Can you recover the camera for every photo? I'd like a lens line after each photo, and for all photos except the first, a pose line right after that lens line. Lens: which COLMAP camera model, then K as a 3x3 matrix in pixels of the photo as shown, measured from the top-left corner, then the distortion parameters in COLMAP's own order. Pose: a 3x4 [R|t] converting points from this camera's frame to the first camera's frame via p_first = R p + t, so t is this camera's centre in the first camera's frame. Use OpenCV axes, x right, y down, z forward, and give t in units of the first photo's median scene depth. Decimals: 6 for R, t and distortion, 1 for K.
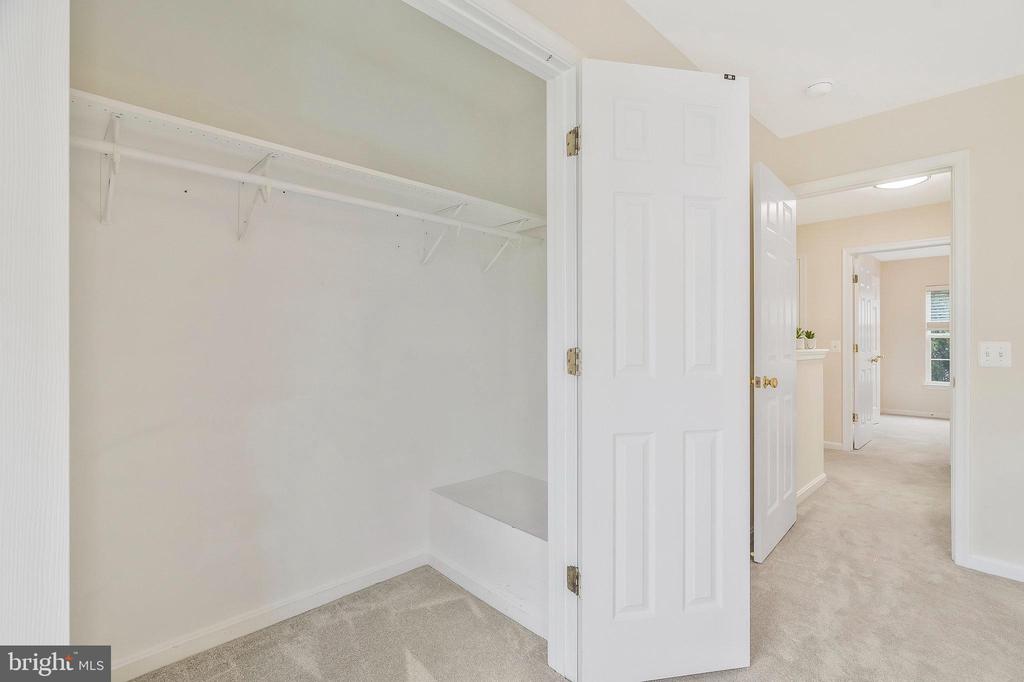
lens RADIAL K [[471.0, 0, 529.1], [0, 471.0, 340.6], [0, 0, 1]] dist [0.001387, 0.000479]
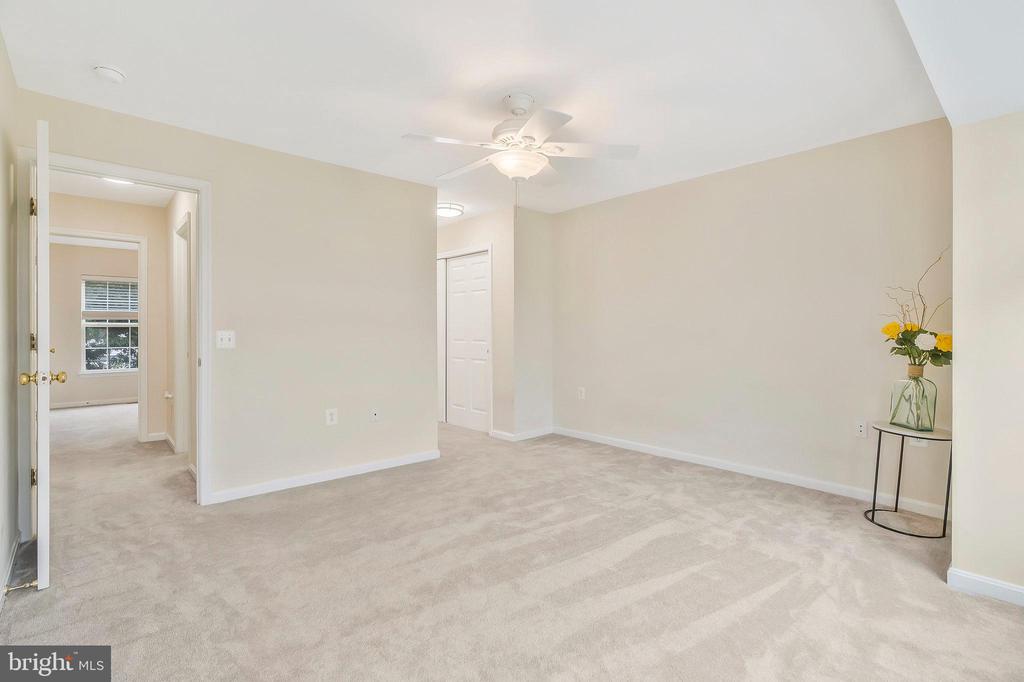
lens RADIAL K [[471.0, 0, 529.1], [0, 471.0, 340.6], [0, 0, 1]] dist [0.001387, 0.000479]
pose [[0.017680, -0.023994, 0.999556, -0.353982], [0.000419, 0.999712, 0.023991, -0.000488], [-0.999844, -0.000005, 0.017685, 0.102292]]
